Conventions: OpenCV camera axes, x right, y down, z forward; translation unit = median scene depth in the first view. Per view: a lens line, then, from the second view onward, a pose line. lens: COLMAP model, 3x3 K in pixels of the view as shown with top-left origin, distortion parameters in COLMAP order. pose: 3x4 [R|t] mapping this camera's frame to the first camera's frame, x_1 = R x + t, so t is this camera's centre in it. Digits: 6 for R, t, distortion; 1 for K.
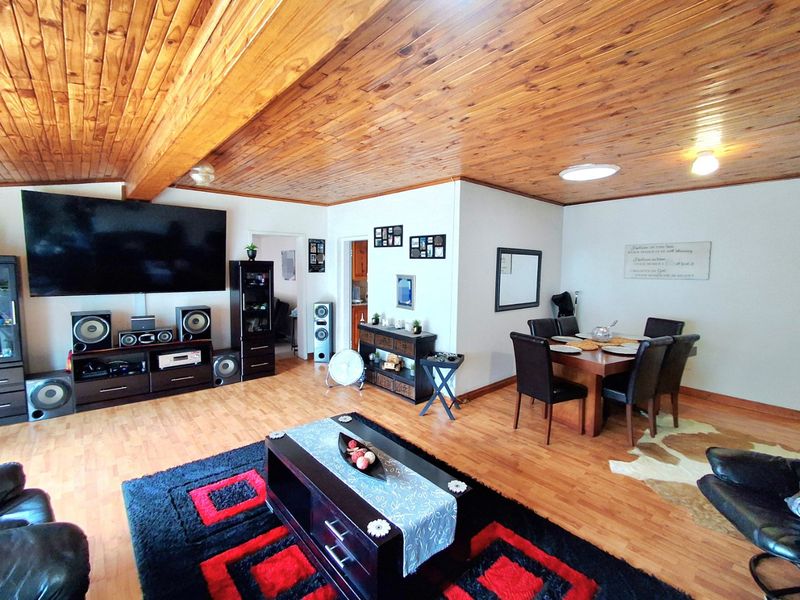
lens RADIAL K [[360.9, 0, 402.6], [0, 360.9, 294.9], [0, 0, 1]] dist [0.003889, 0.000534]
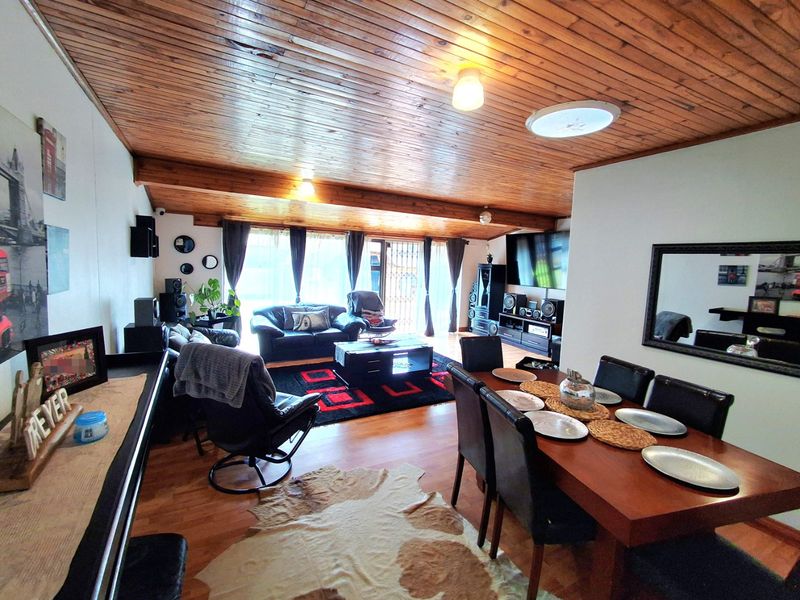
lens RADIAL K [[360.9, 0, 402.6], [0, 360.9, 294.9], [0, 0, 1]] dist [0.003889, 0.000534]
pose [[-0.221066, 0.065556, -0.973053, 1.354278], [-0.116175, 0.988864, 0.093015, -0.073453], [0.968315, 0.133607, -0.210989, 0.991764]]
